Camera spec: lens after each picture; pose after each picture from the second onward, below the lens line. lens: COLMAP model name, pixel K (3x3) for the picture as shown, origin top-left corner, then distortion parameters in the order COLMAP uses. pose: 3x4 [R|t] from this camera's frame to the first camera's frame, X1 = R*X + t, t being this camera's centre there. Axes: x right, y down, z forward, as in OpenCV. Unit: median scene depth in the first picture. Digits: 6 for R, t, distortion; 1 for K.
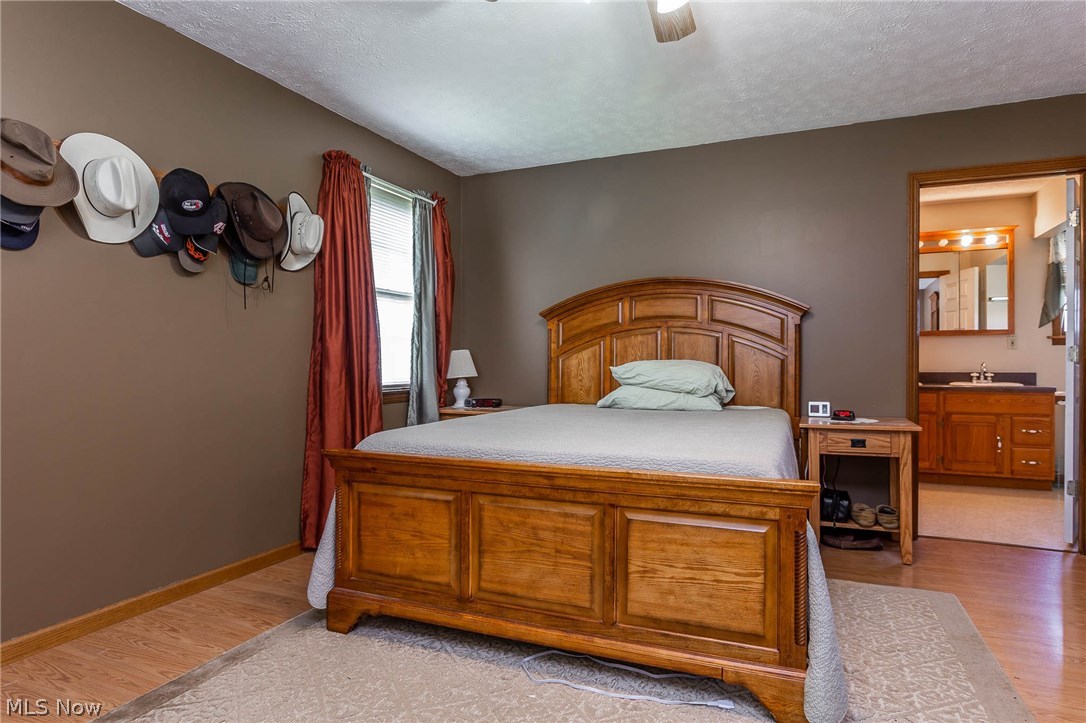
lens RADIAL K [[624.5, 0, 543.0], [0, 624.5, 361.5], [0, 0, 1]] dist [0.001610, -0.000110]
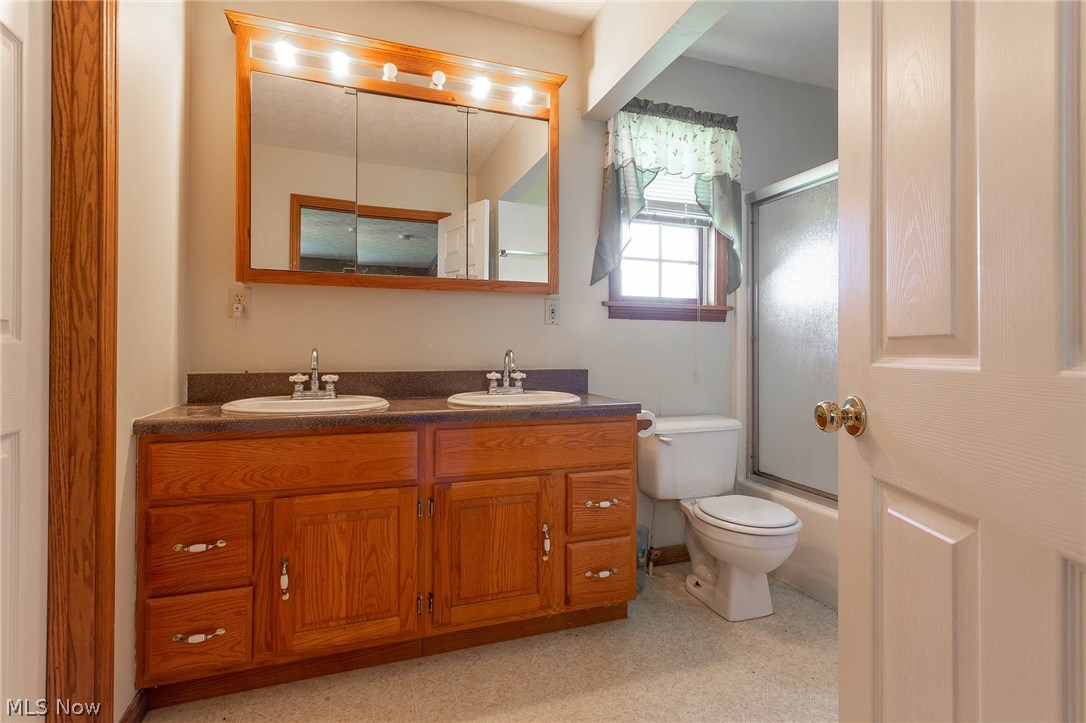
lens RADIAL K [[517.4, 0, 543.7], [0, 517.4, 348.8], [0, 0, 1]] dist [-0.039877, 0.000007]
pose [[0.732126, 0.003696, 0.681159, 0.470082], [-0.002879, 0.999993, -0.002332, 0.001657], [-0.681163, -0.000254, 0.732132, 0.714252]]
